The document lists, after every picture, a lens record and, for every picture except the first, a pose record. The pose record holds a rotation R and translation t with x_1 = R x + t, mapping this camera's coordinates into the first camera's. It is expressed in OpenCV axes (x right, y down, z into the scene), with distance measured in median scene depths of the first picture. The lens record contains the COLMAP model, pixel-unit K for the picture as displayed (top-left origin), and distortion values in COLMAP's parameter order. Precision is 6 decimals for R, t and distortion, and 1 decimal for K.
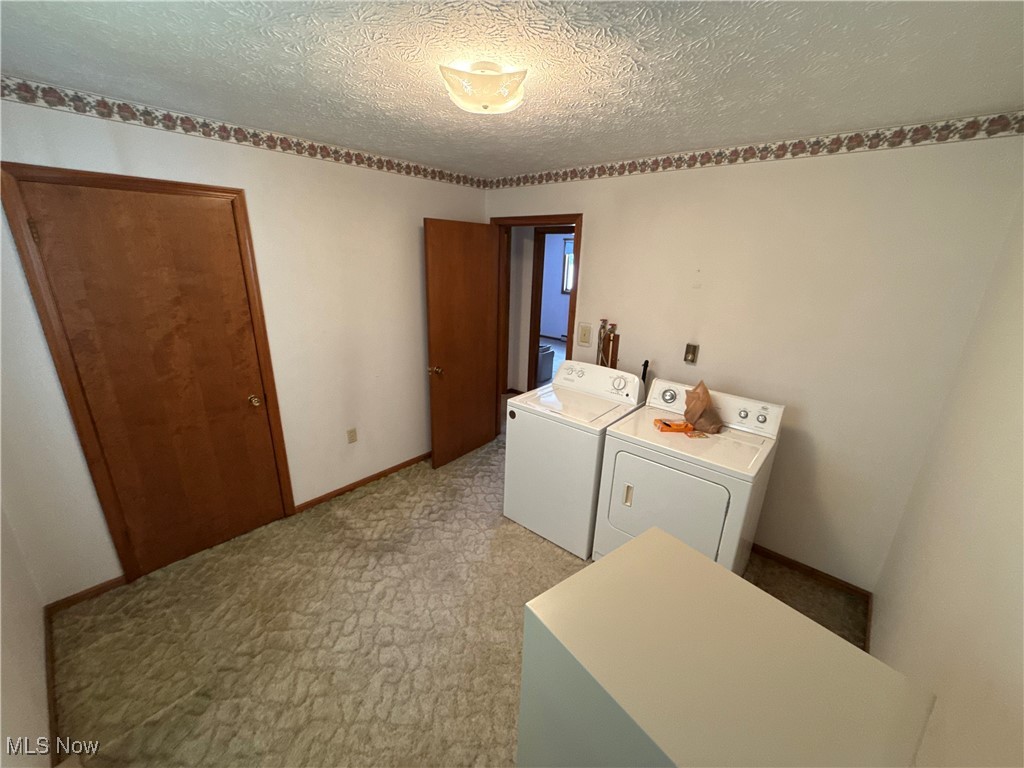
lens RADIAL K [[407.6, 0, 512.0], [0, 407.6, 384.0], [0, 0, 1]] dist [-0.011699, -0.000036]
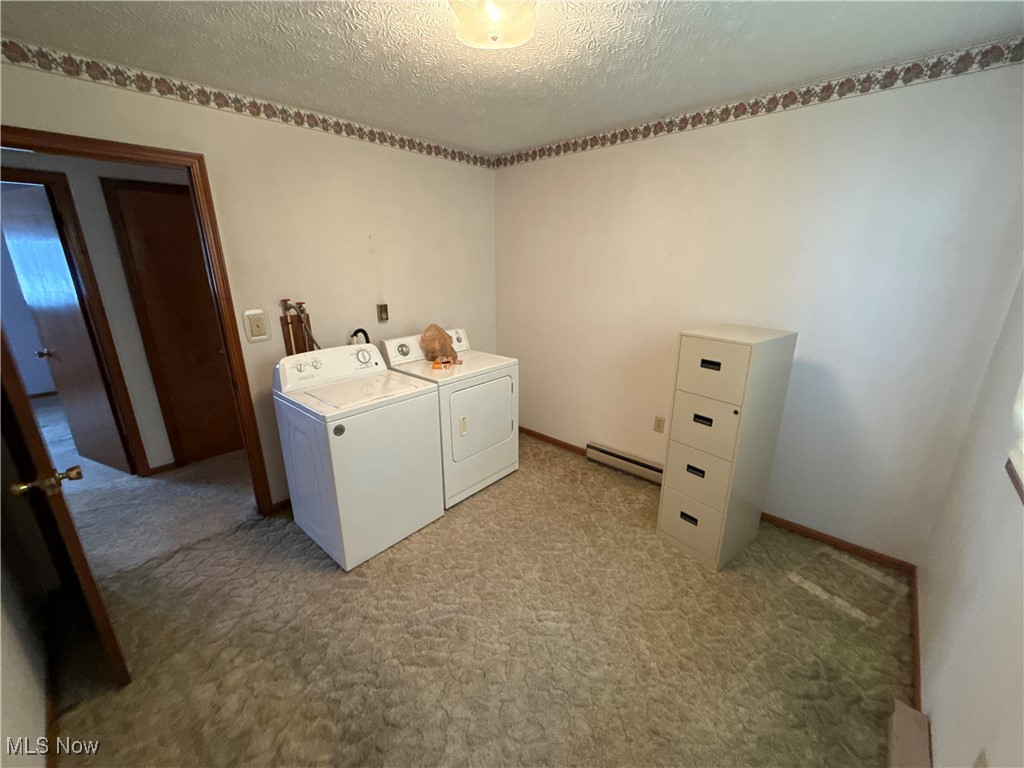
lens RADIAL K [[407.6, 0, 512.0], [0, 407.6, 384.0], [0, 0, 1]] dist [-0.011699, -0.000036]
pose [[-0.001327, -0.322699, 0.946501, -0.628982], [0.297713, 0.903455, 0.308440, -0.127142], [-0.954654, 0.282195, 0.094873, 0.567288]]
